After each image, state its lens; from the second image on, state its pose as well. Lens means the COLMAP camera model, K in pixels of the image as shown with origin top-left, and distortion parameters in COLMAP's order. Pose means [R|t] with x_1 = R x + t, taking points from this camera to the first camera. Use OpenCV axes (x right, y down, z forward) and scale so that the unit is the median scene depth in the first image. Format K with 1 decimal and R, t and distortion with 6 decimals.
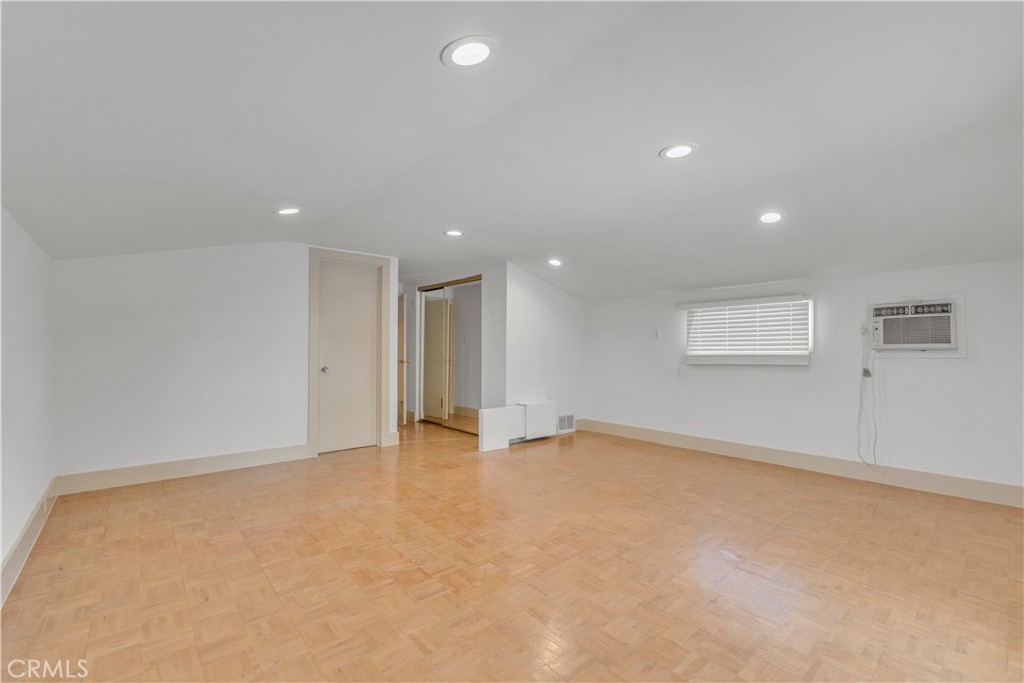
lens RADIAL K [[427.7, 0, 514.9], [0, 427.7, 347.7], [0, 0, 1]] dist [0.004996, 0.000620]
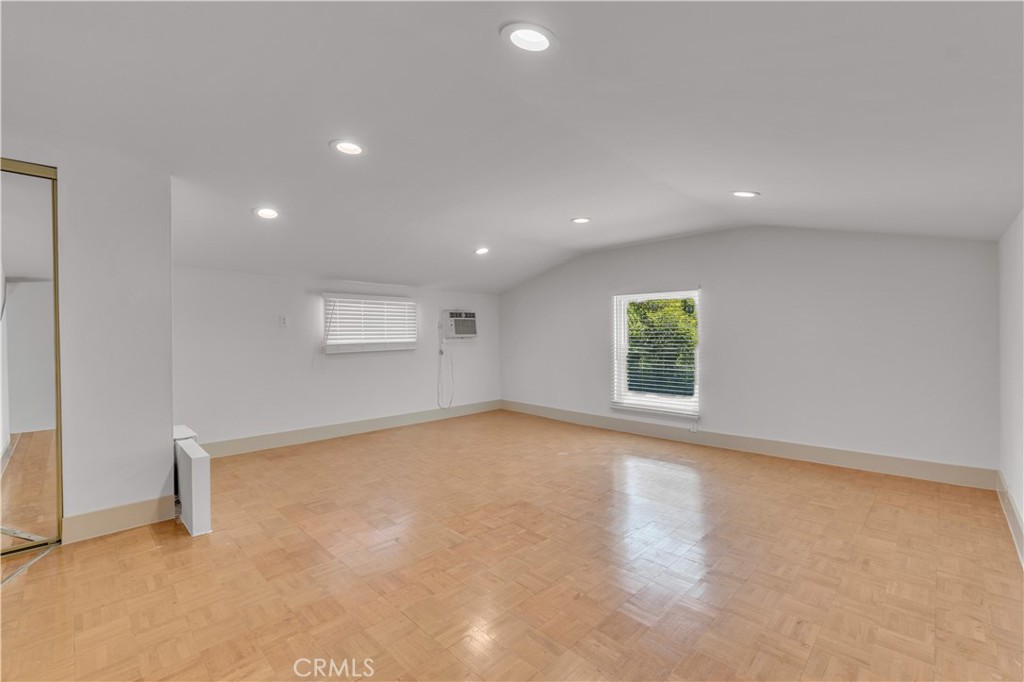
lens RADIAL K [[427.7, 0, 510.2], [0, 427.7, 335.5], [0, 0, 1]] dist [0.004996, 0.000620]
pose [[-0.049986, 0.001606, 0.998749, -0.832069], [0.003872, 0.999992, -0.001414, -0.000238], [-0.998742, 0.003797, -0.049992, 0.867814]]
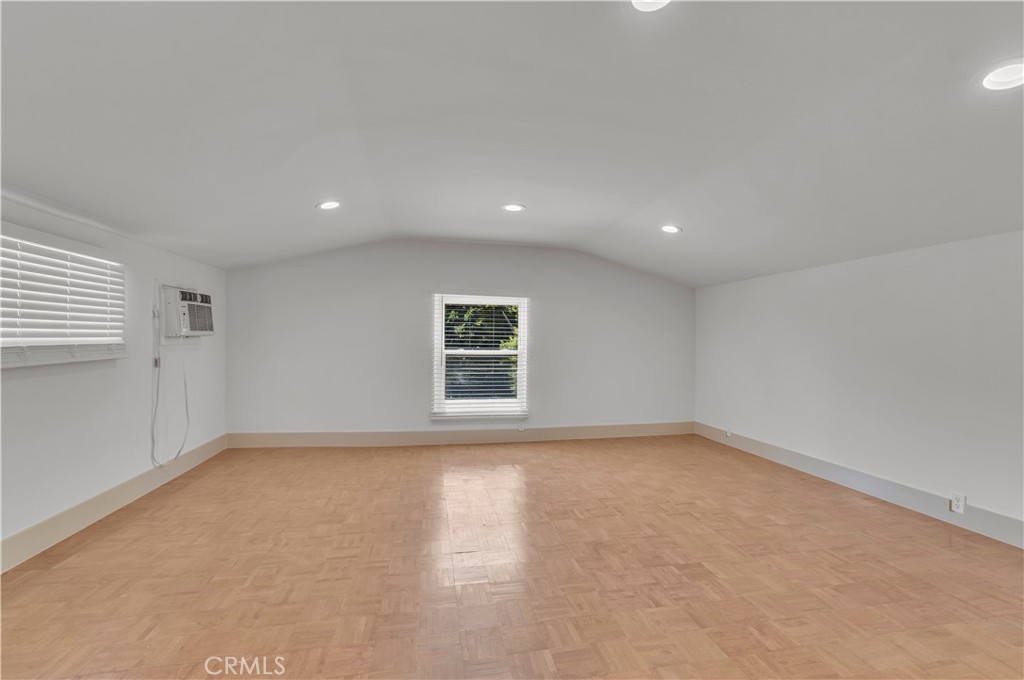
lens RADIAL K [[427.7, 0, 506.3], [0, 427.7, 347.5], [0, 0, 1]] dist [0.004996, 0.000620]
pose [[-0.854667, -0.022453, 0.518690, -0.236703], [-0.016760, 0.999737, 0.015660, 0.002786], [-0.518905, 0.004690, -0.854819, 1.448972]]
